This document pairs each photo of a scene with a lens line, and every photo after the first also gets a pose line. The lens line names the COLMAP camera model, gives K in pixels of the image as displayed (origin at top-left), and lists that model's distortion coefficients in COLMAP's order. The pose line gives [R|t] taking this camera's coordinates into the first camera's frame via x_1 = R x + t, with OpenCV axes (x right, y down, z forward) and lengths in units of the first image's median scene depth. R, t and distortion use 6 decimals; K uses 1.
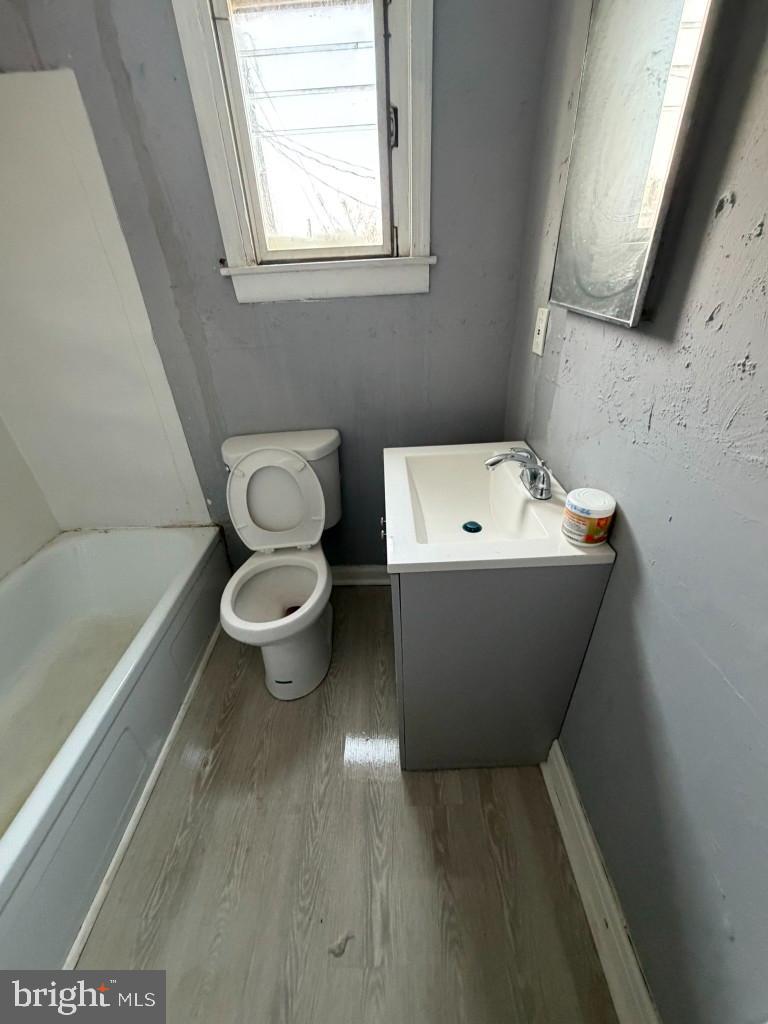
lens RADIAL K [[408.7, 0, 384.6], [0, 408.7, 510.1], [0, 0, 1]] dist [-0.001797, -0.000013]
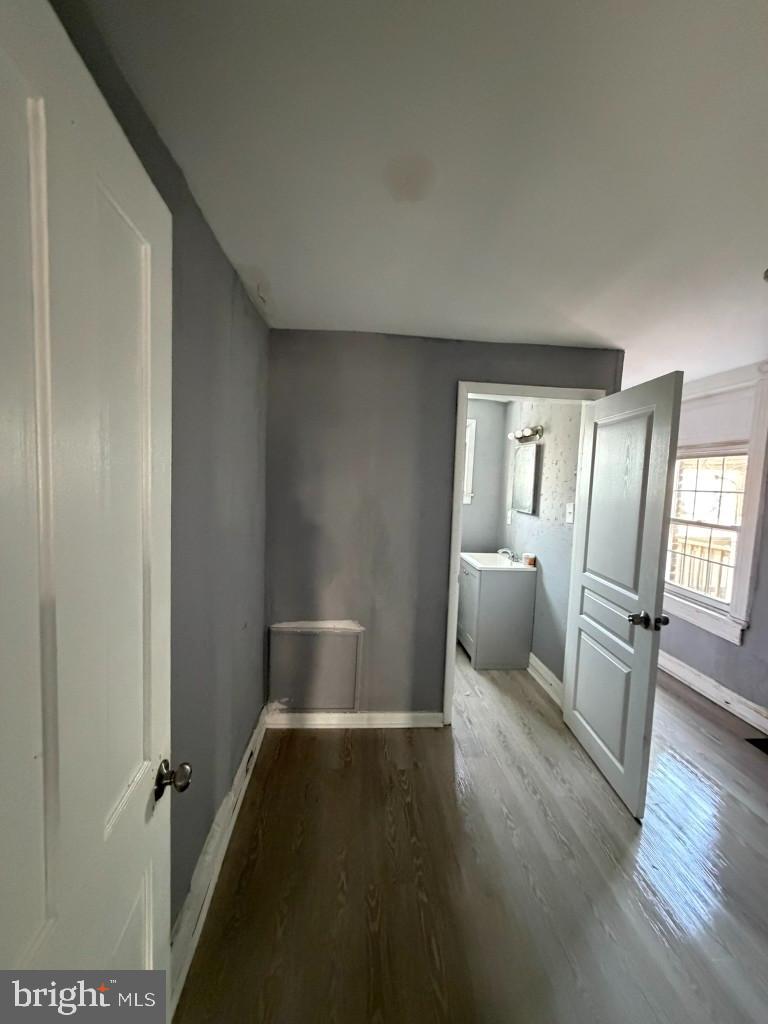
lens RADIAL K [[408.7, 0, 380.8], [0, 408.7, 505.0], [0, 0, 1]] dist [-0.001797, -0.000013]
pose [[0.995051, 0.077676, 0.061967, -0.944190], [-0.039720, 0.882571, -0.468498, 1.160189], [-0.091081, 0.463718, 0.881289, -2.027440]]
